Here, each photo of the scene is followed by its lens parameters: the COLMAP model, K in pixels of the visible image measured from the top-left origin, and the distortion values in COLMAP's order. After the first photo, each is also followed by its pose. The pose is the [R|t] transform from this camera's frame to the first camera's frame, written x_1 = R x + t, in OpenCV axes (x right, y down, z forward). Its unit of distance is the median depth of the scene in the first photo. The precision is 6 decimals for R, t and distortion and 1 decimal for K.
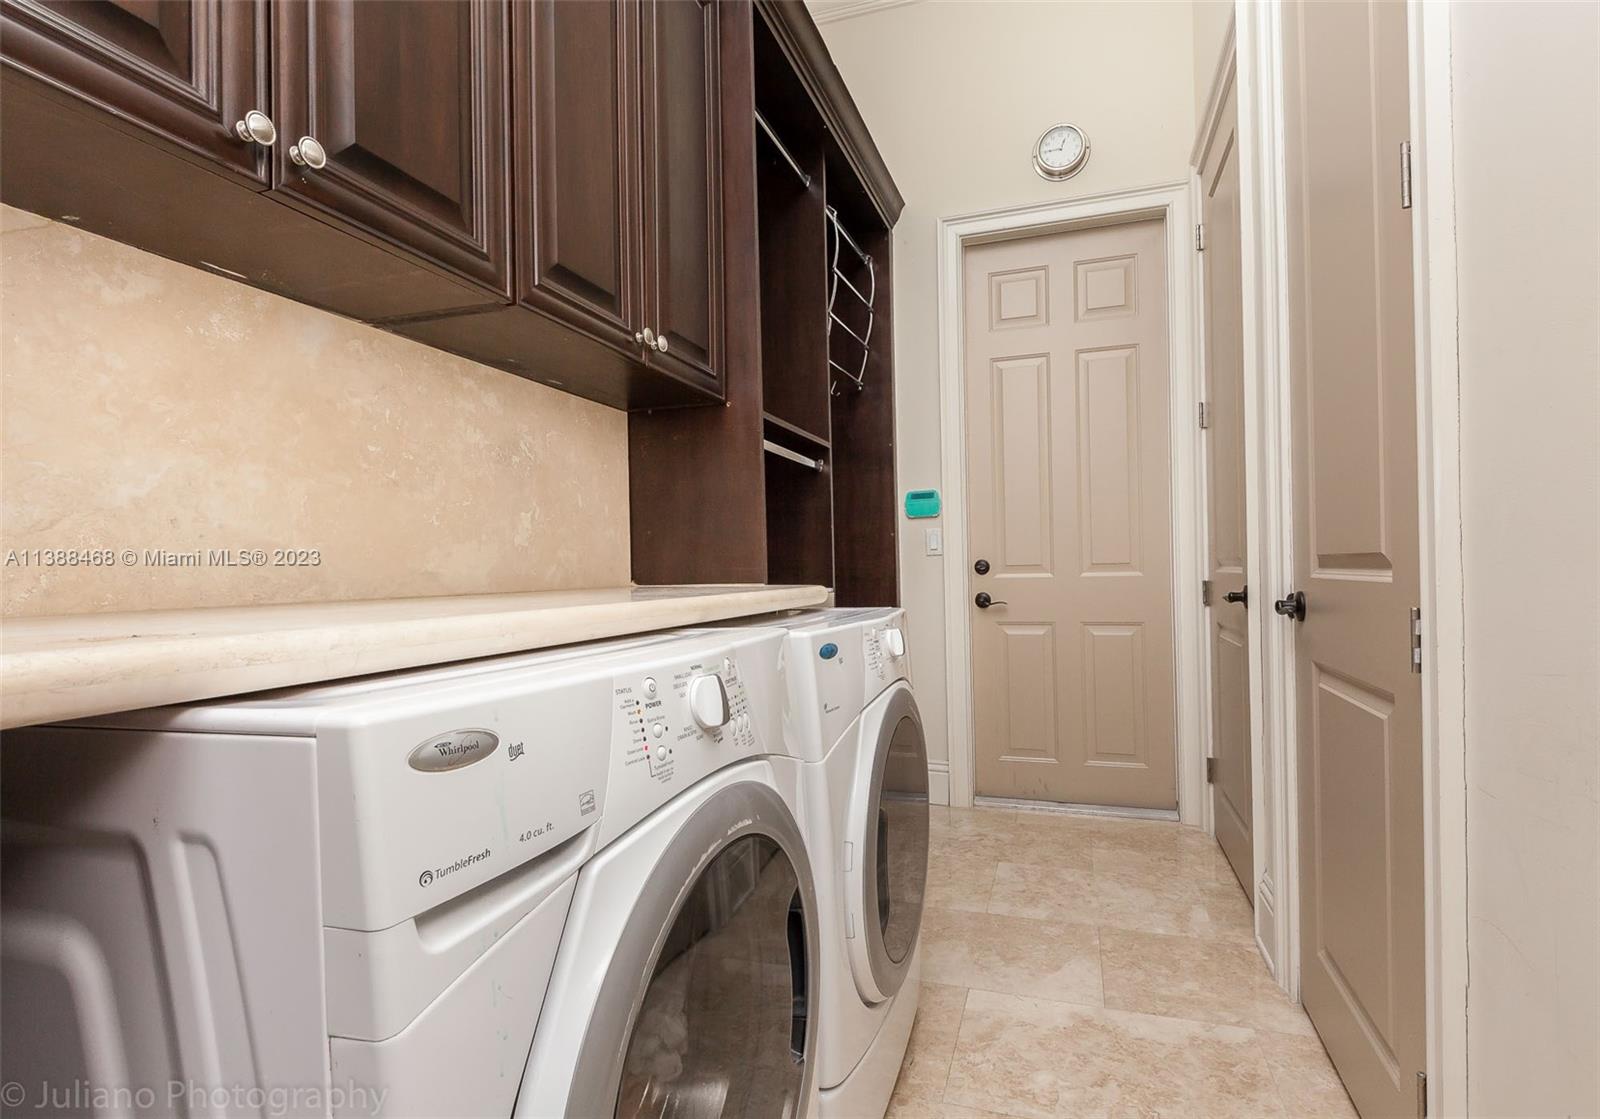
lens RADIAL K [[819.6, 0, 801.1], [0, 819.6, 557.4], [0, 0, 1]] dist [0.021355, -0.007891]
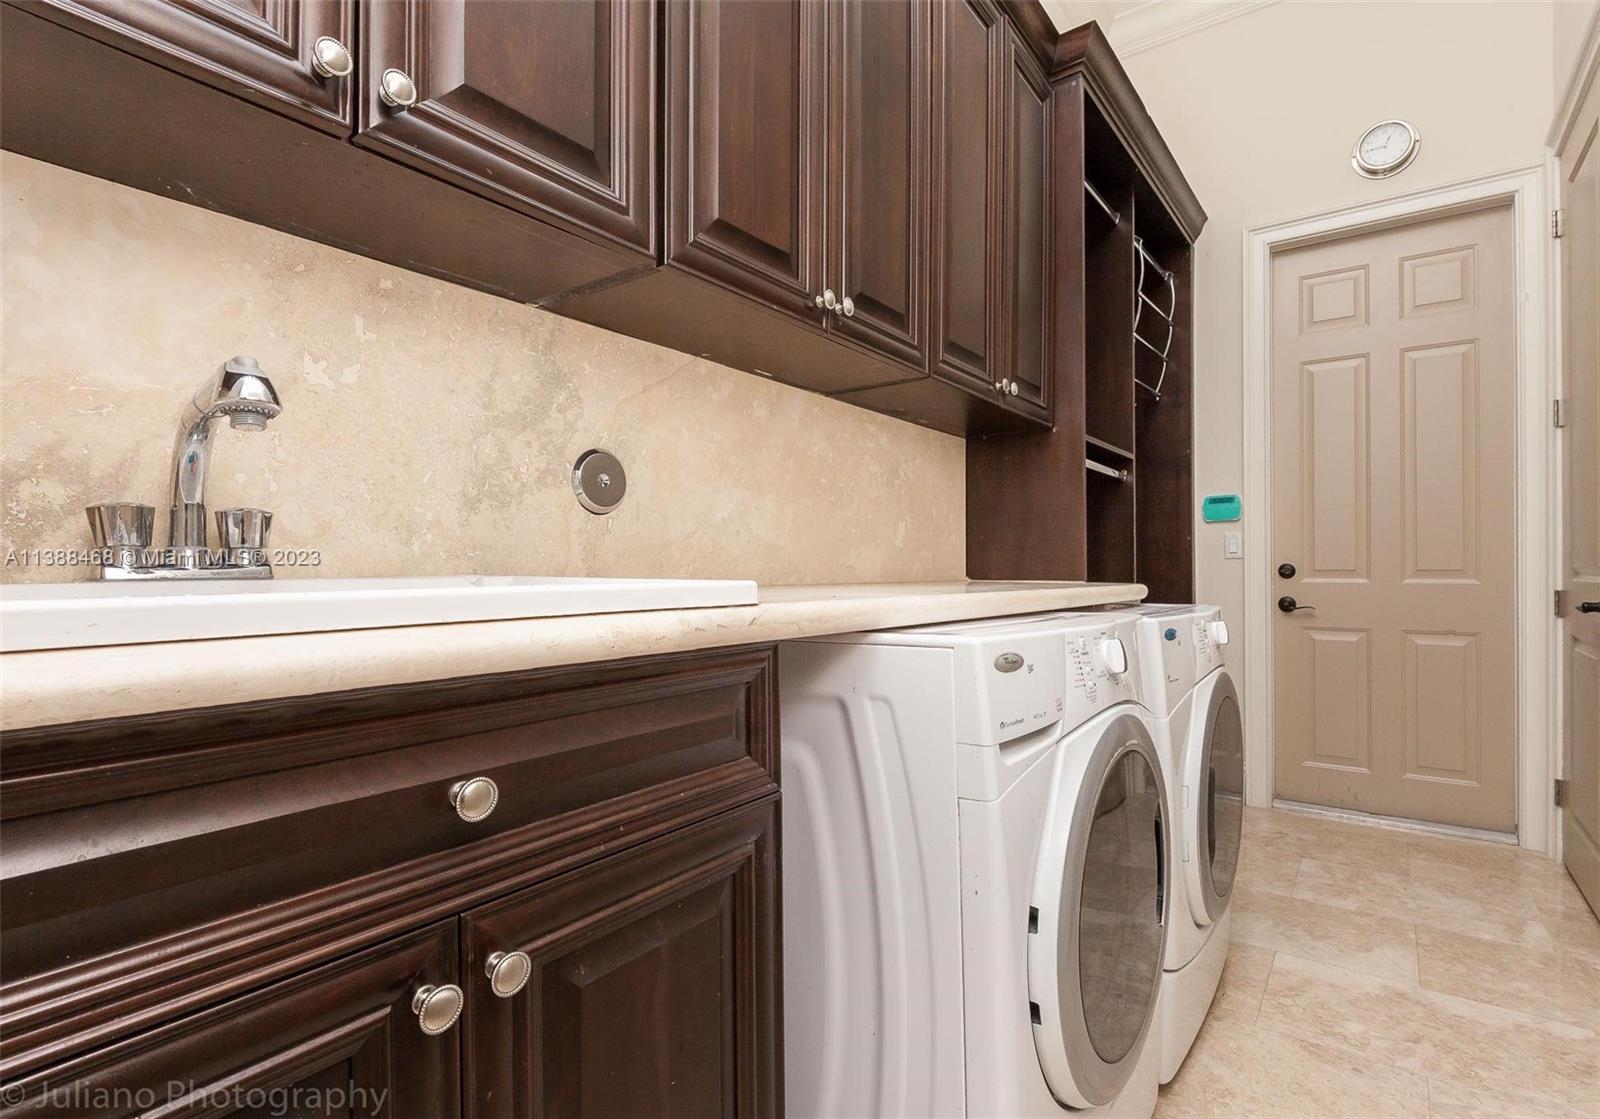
lens RADIAL K [[819.6, 0, 807.4], [0, 819.6, 556.1], [0, 0, 1]] dist [0.021355, -0.007891]
pose [[0.956738, 0.015858, -0.290518, -0.079525], [-0.015255, 0.999874, 0.004339, -0.003103], [0.290550, 0.000281, 0.956860, -0.232330]]
